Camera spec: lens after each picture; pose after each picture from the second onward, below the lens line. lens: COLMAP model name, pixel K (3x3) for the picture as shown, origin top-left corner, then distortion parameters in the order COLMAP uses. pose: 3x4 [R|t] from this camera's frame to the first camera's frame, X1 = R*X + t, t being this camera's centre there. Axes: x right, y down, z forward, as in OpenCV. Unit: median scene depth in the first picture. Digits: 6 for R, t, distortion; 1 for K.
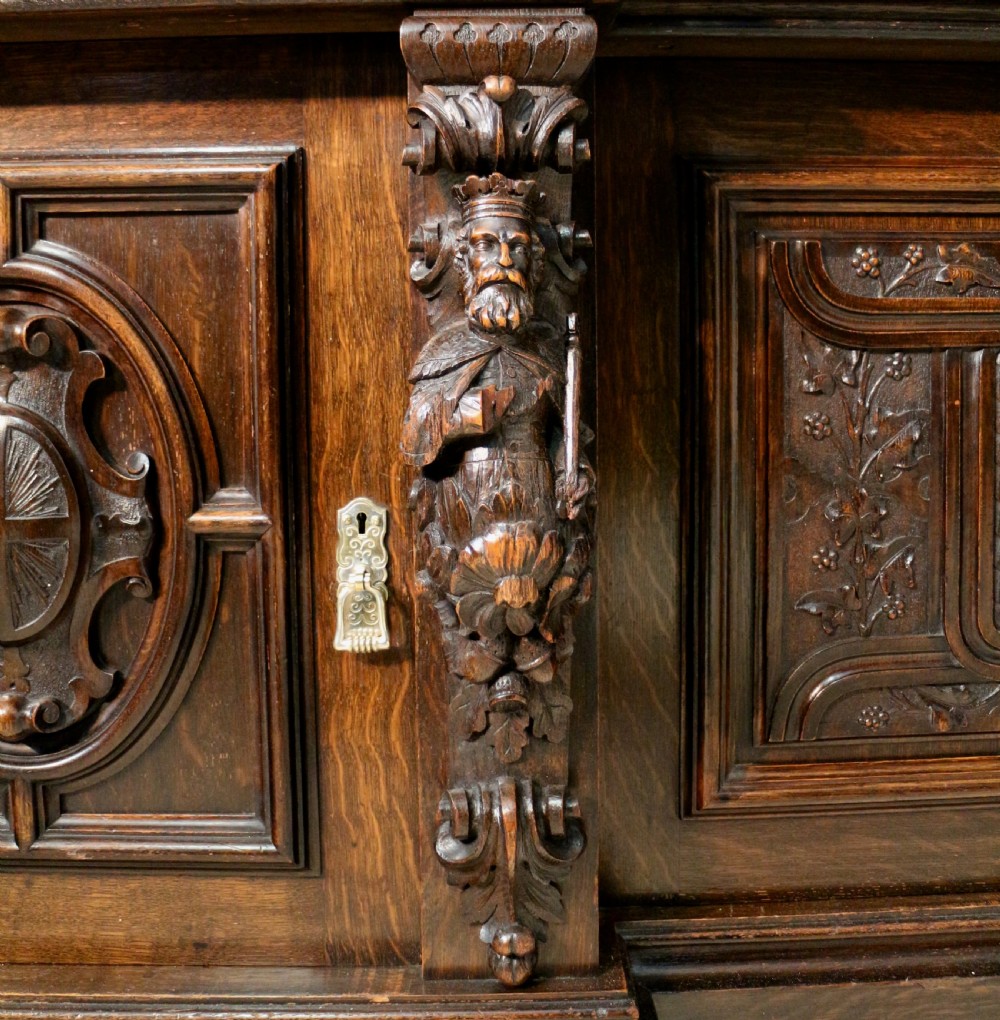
lens RADIAL K [[1247.8, 0, 513.6], [0, 1247.8, 389.6], [0, 0, 1]] dist [-0.138156, 0.000000]
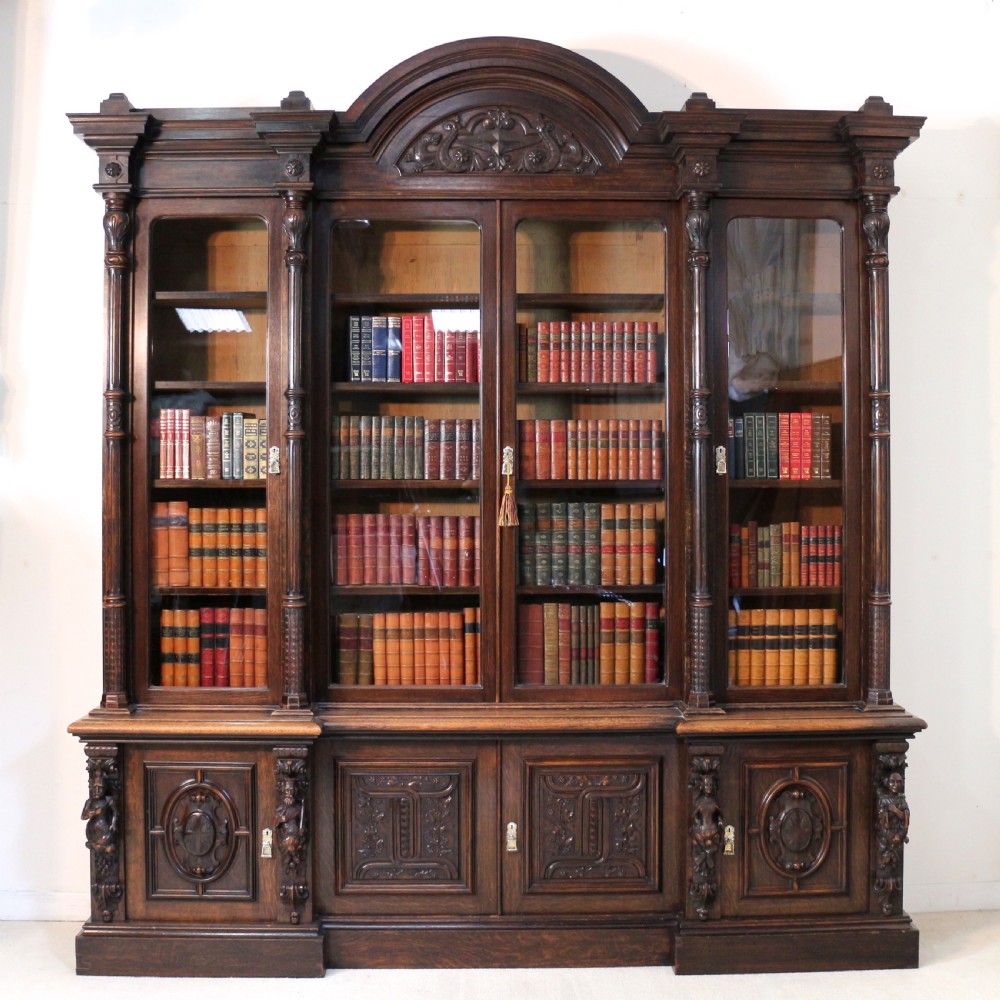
lens RADIAL K [[1387.6, 0, 520.1], [0, 1387.6, 473.5], [0, 0, 1]] dist [-0.135400, 0.000000]
pose [[0.999945, 0.010051, 0.002934, 0.916288], [-0.009837, 0.997796, -0.065620, -1.043374], [-0.003587, 0.065588, 0.997840, -4.881081]]
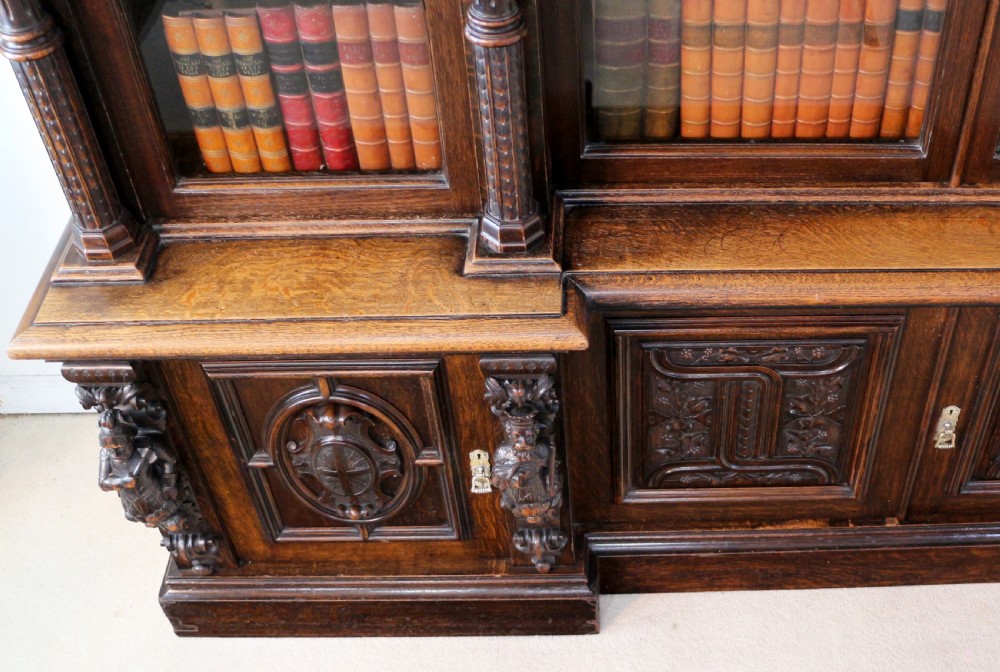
lens RADIAL K [[1202.6, 0, 662.2], [0, 1202.6, 339.3], [0, 0, 1]] dist [-0.127582, 0.000000]
pose [[0.999626, 0.010728, 0.025159, 0.200396], [-0.024888, 0.738229, 0.674091, -1.809149], [-0.011342, -0.674465, 0.738220, -0.716027]]
